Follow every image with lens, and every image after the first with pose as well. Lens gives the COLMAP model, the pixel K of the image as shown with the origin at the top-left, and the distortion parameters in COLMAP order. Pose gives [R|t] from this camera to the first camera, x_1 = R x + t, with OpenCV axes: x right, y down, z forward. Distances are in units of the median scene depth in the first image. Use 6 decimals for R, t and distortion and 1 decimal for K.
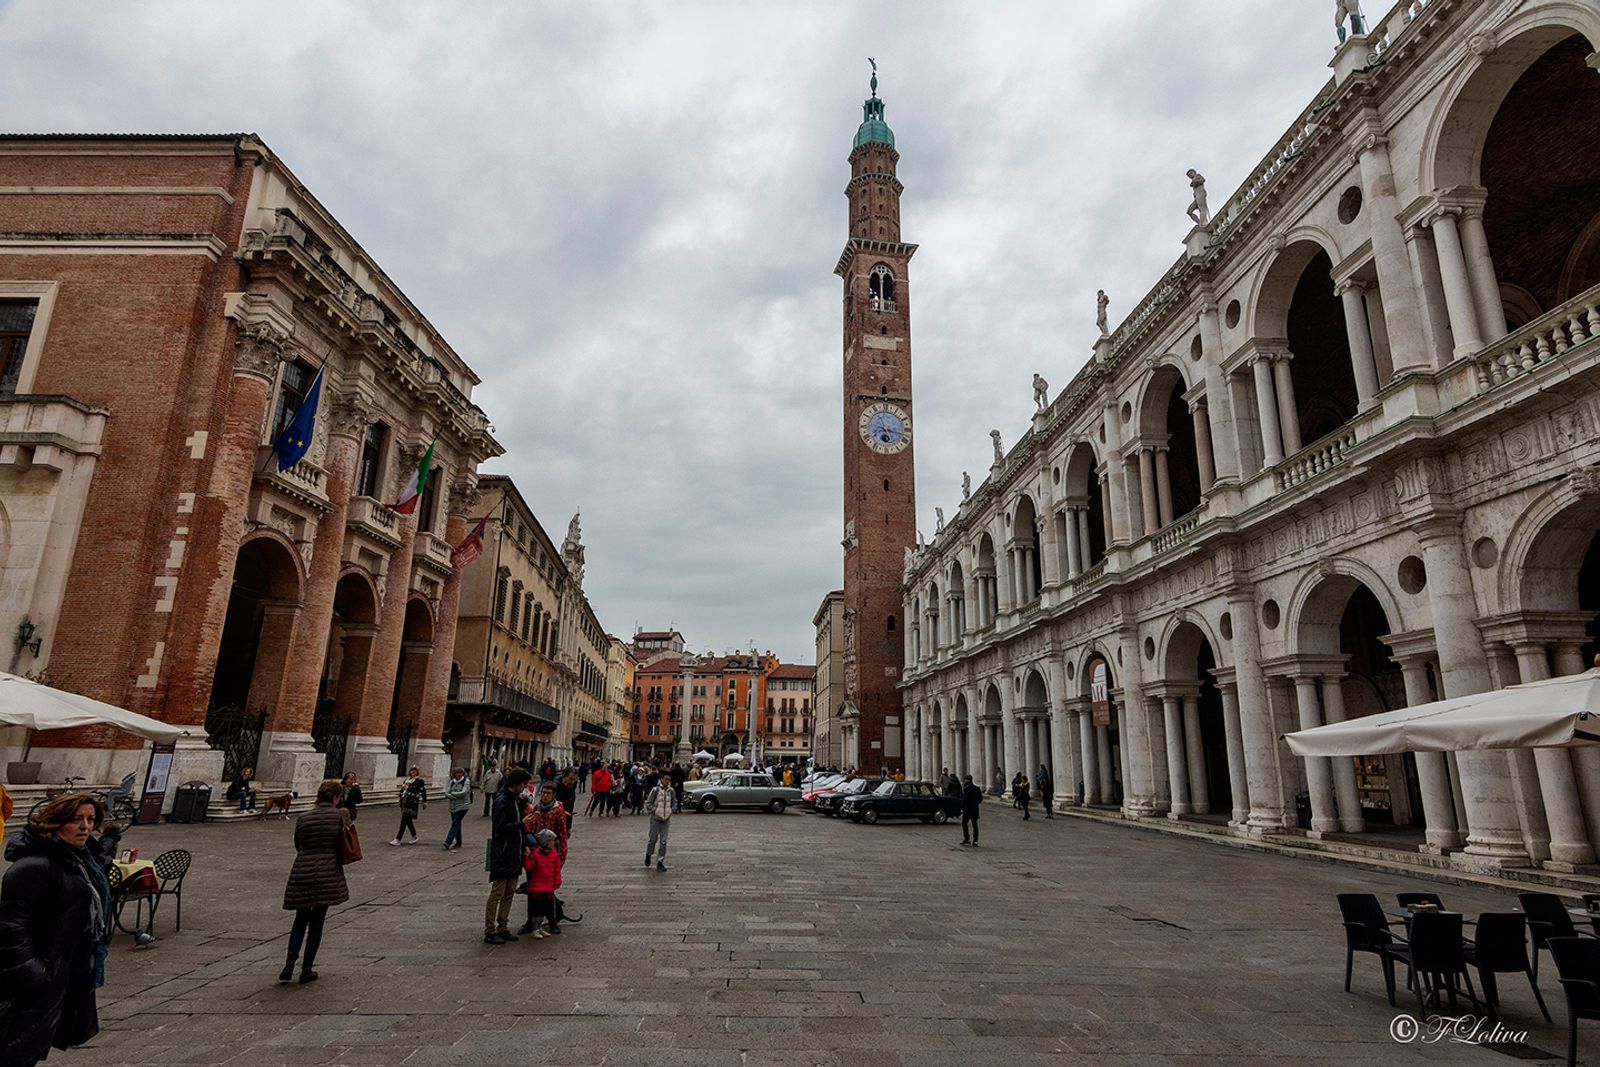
lens RADIAL K [[890.7, 0, 800.1], [0, 890.7, 508.4], [0, 0, 1]] dist [-0.004197, -0.000427]
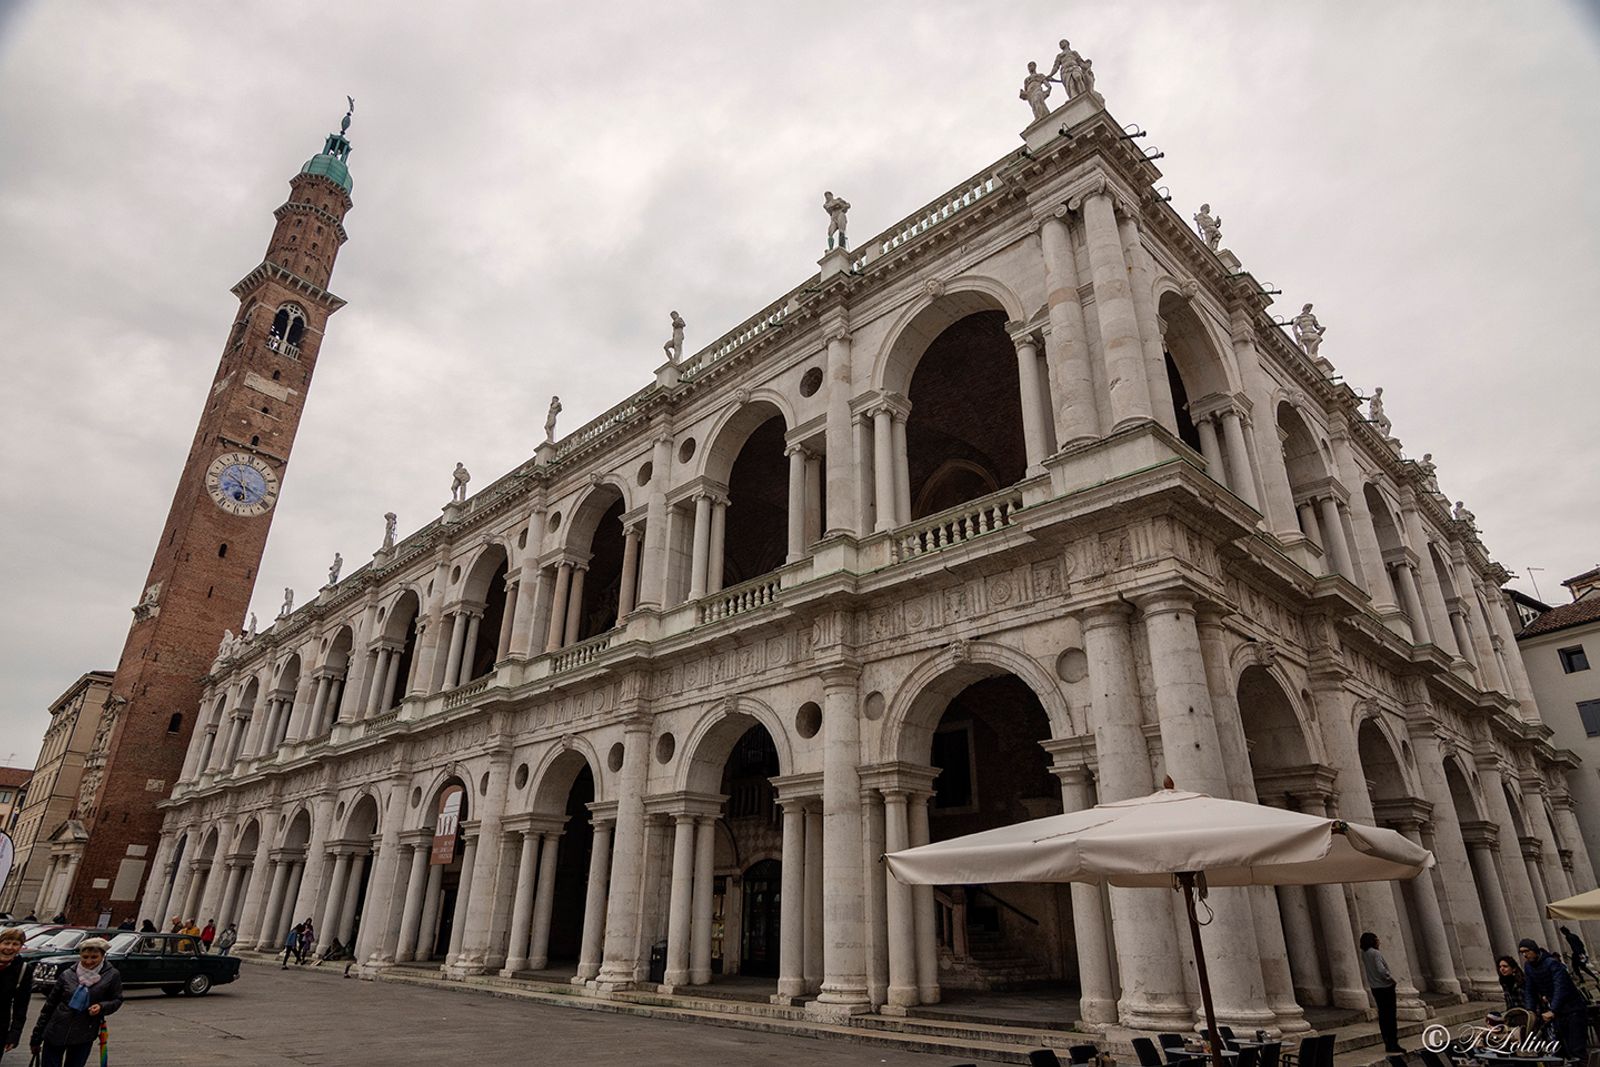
lens RADIAL K [[890.7, 0, 800.1], [0, 890.7, 508.4], [0, 0, 1]] dist [-0.004197, -0.000427]
pose [[0.750272, 0.279039, 0.599358, -0.015406], [-0.184739, 0.958939, -0.215192, 0.046597], [-0.634794, 0.050728, 0.771014, 0.132859]]
